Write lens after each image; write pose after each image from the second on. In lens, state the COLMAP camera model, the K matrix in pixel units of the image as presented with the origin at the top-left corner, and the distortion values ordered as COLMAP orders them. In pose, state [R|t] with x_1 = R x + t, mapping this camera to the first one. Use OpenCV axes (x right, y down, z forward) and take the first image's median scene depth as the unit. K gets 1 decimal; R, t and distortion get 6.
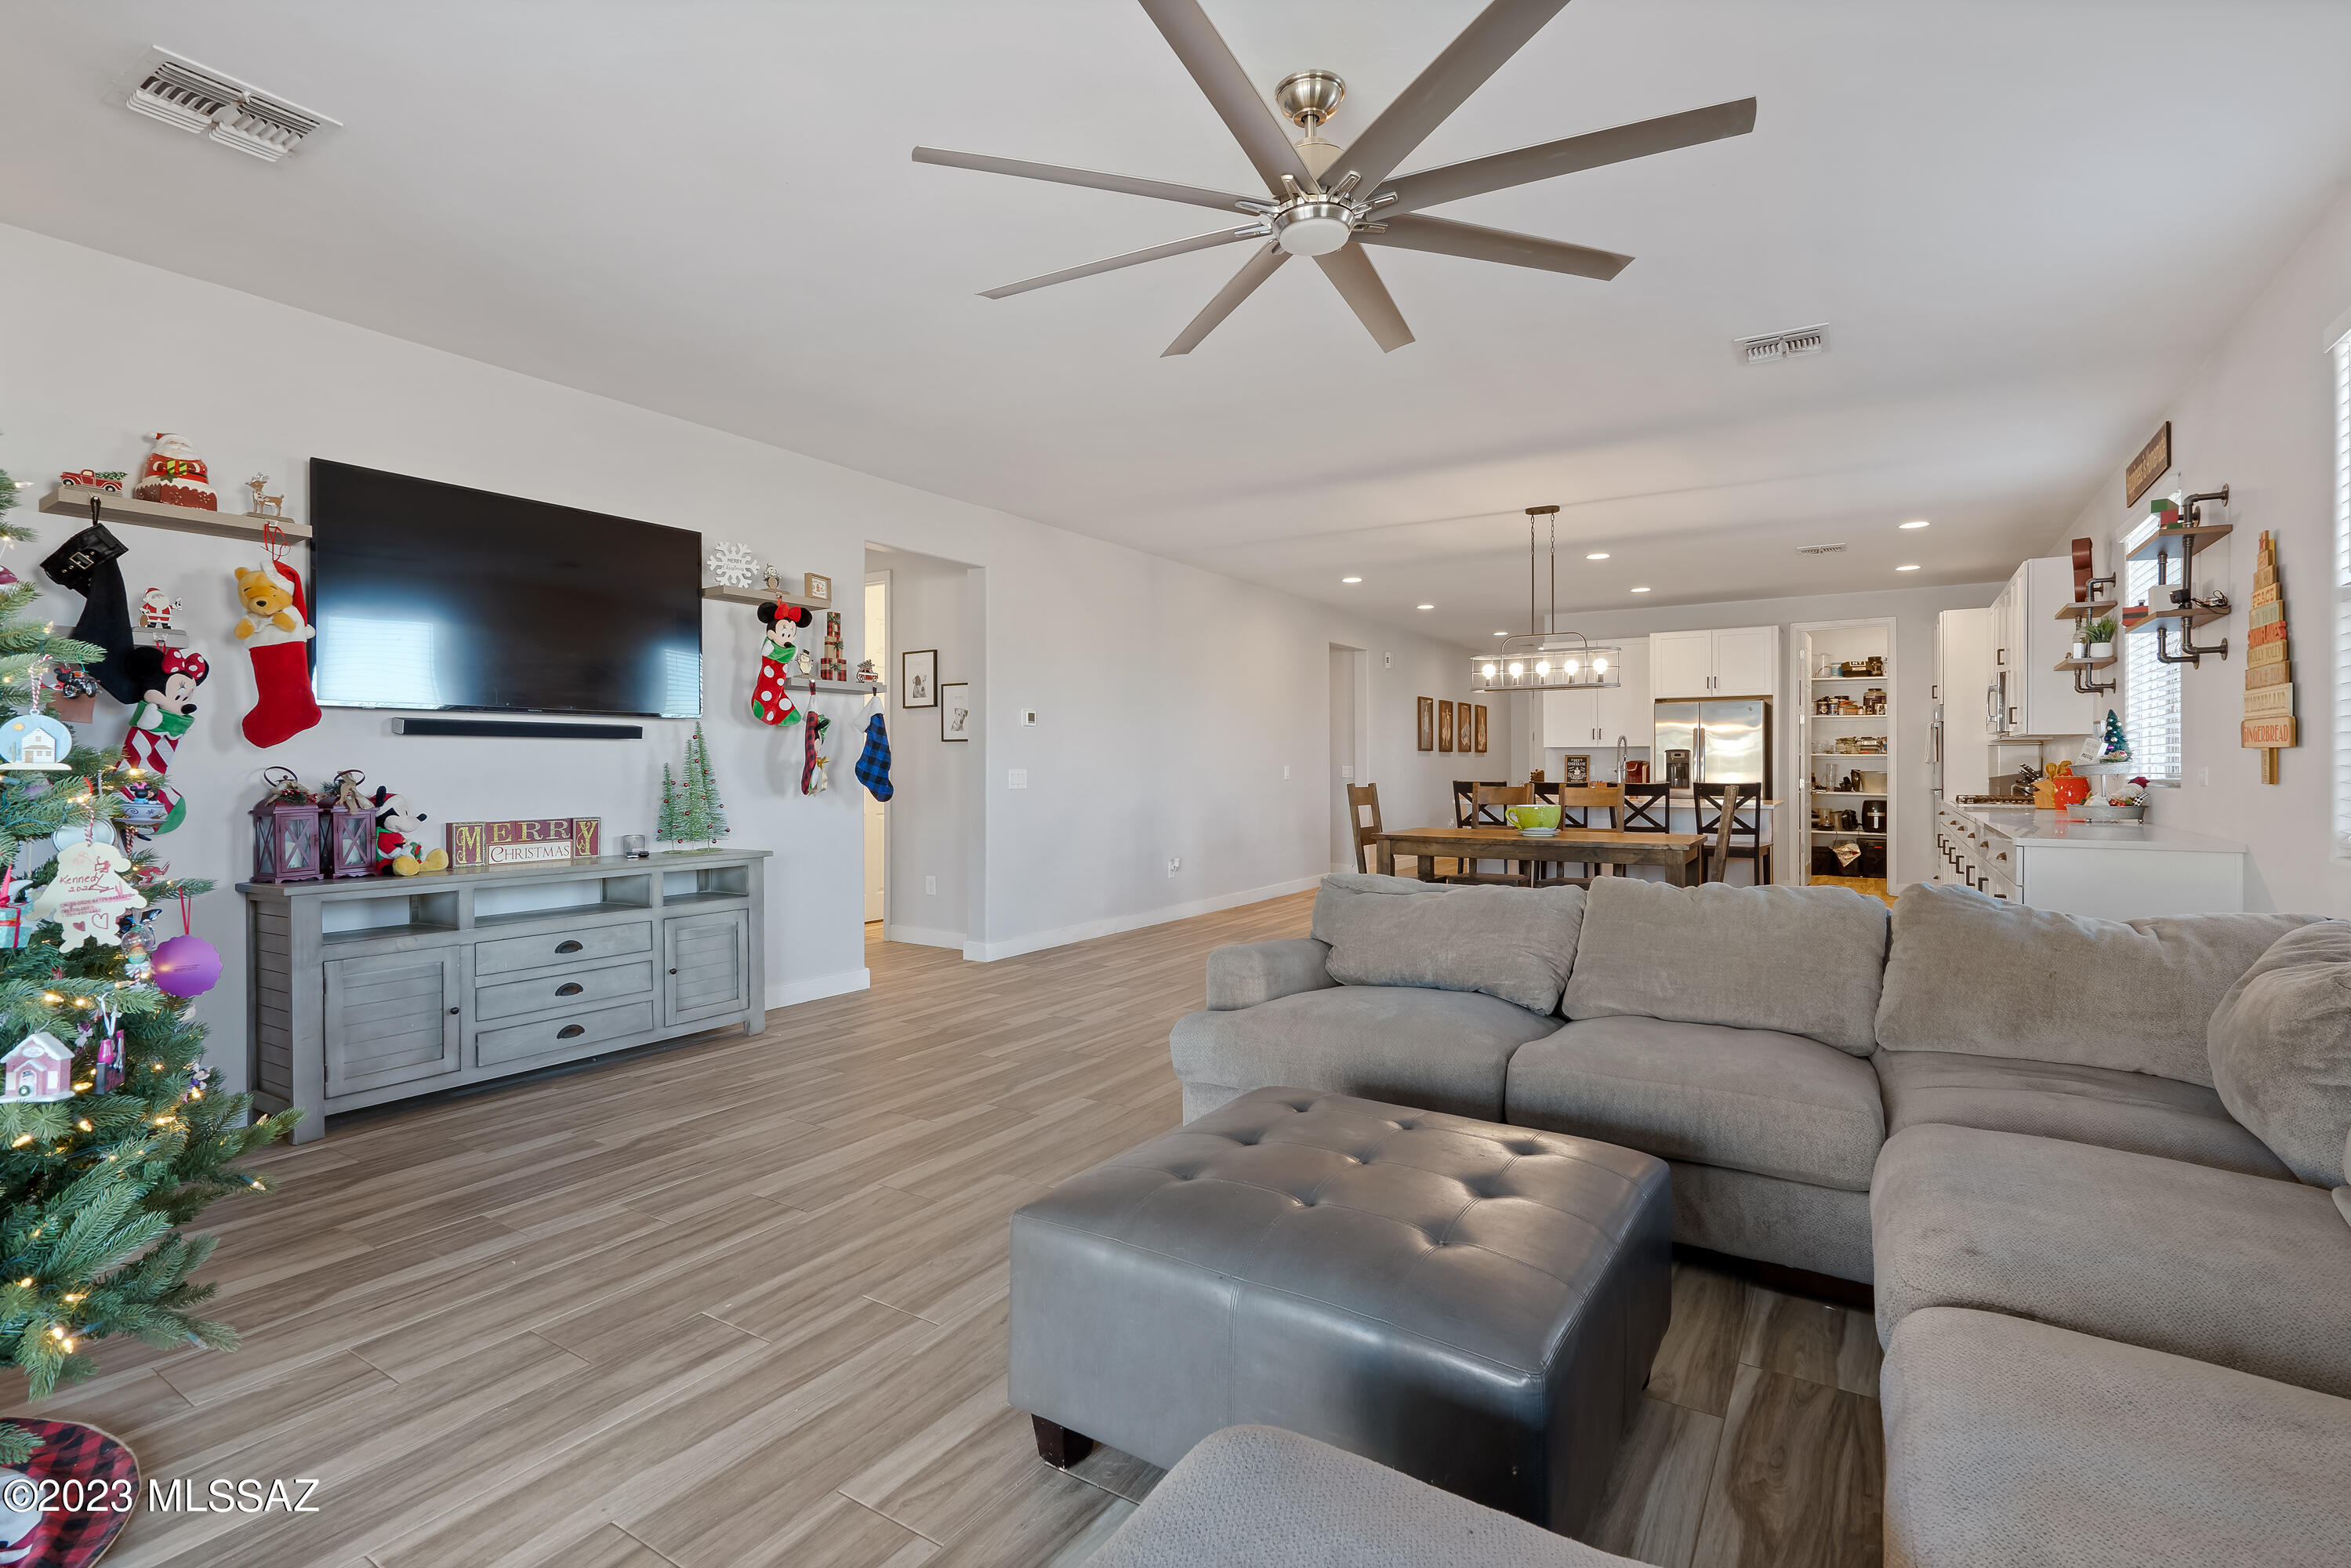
lens RADIAL K [[1088.1, 0, 1175.5], [0, 1088.1, 784.0], [0, 0, 1]] dist [-0.007789, 0.000660]
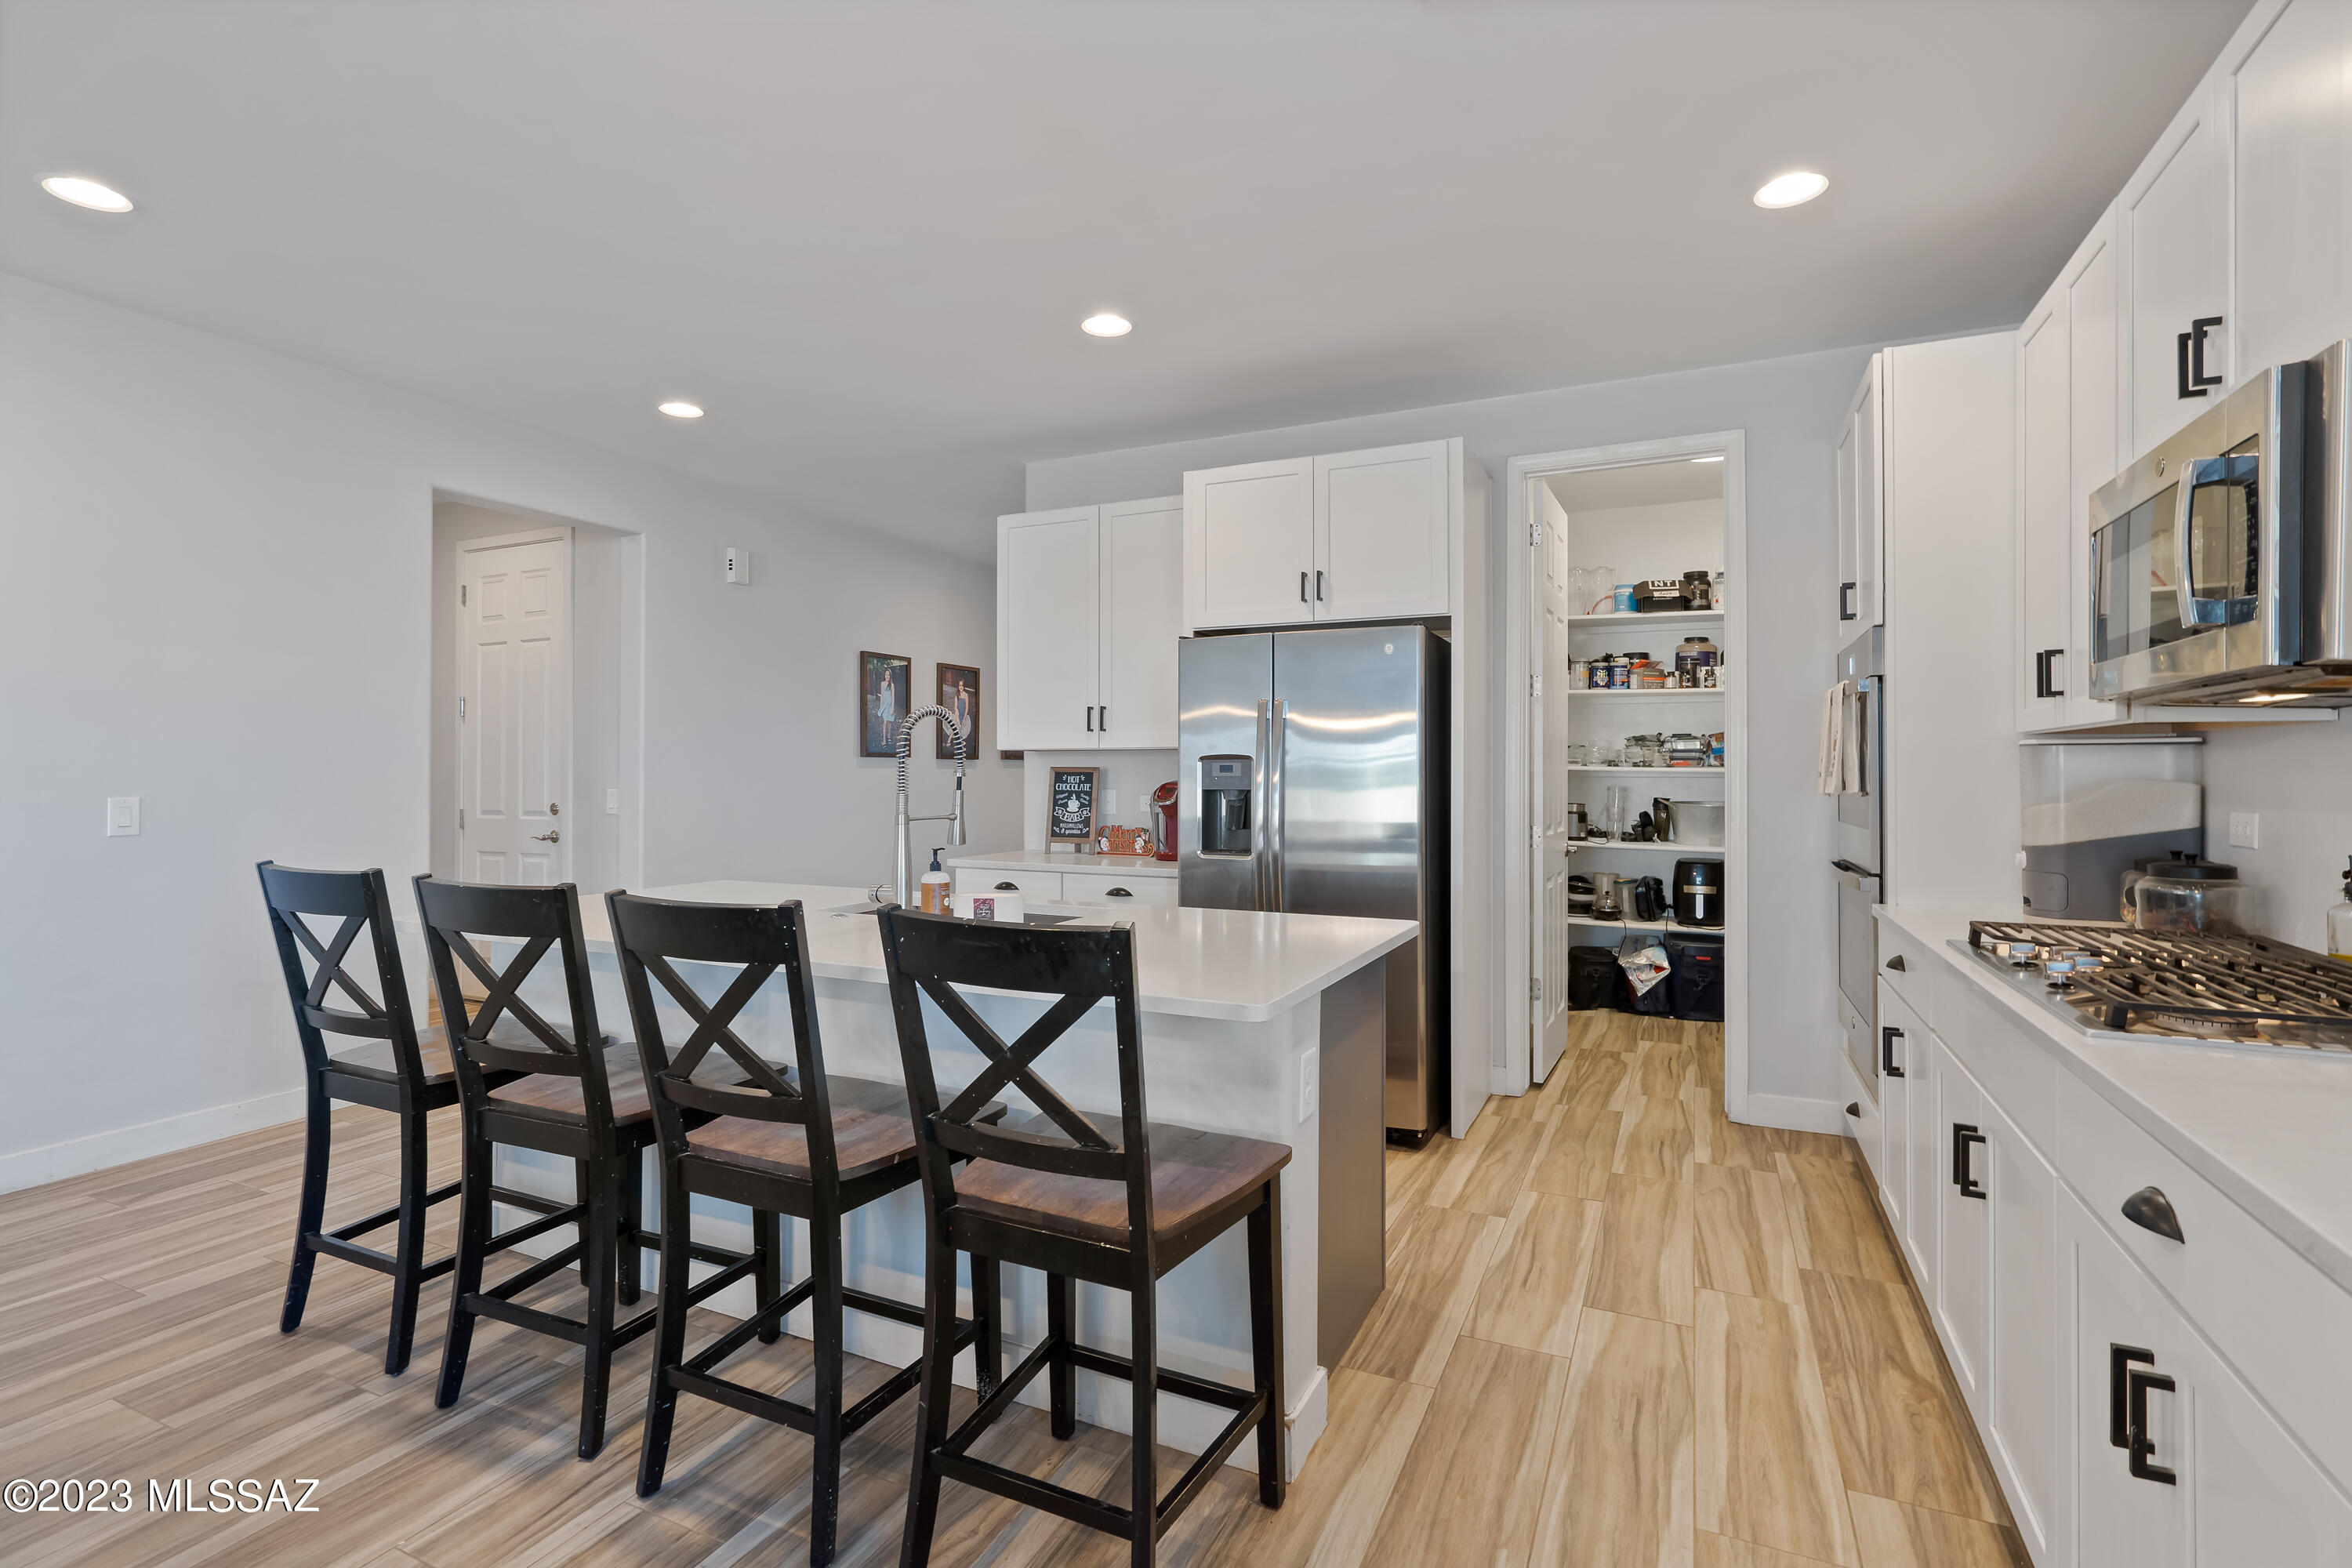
lens RADIAL K [[1088.6, 0, 1176.0], [0, 1088.6, 784.0], [0, 0, 1]] dist [-0.007789, 0.000660]
pose [[0.992211, 0.001368, 0.124561, 0.345832], [-0.000354, 0.999967, -0.008160, -0.015603], [-0.124568, 0.008053, 0.992178, 0.535655]]
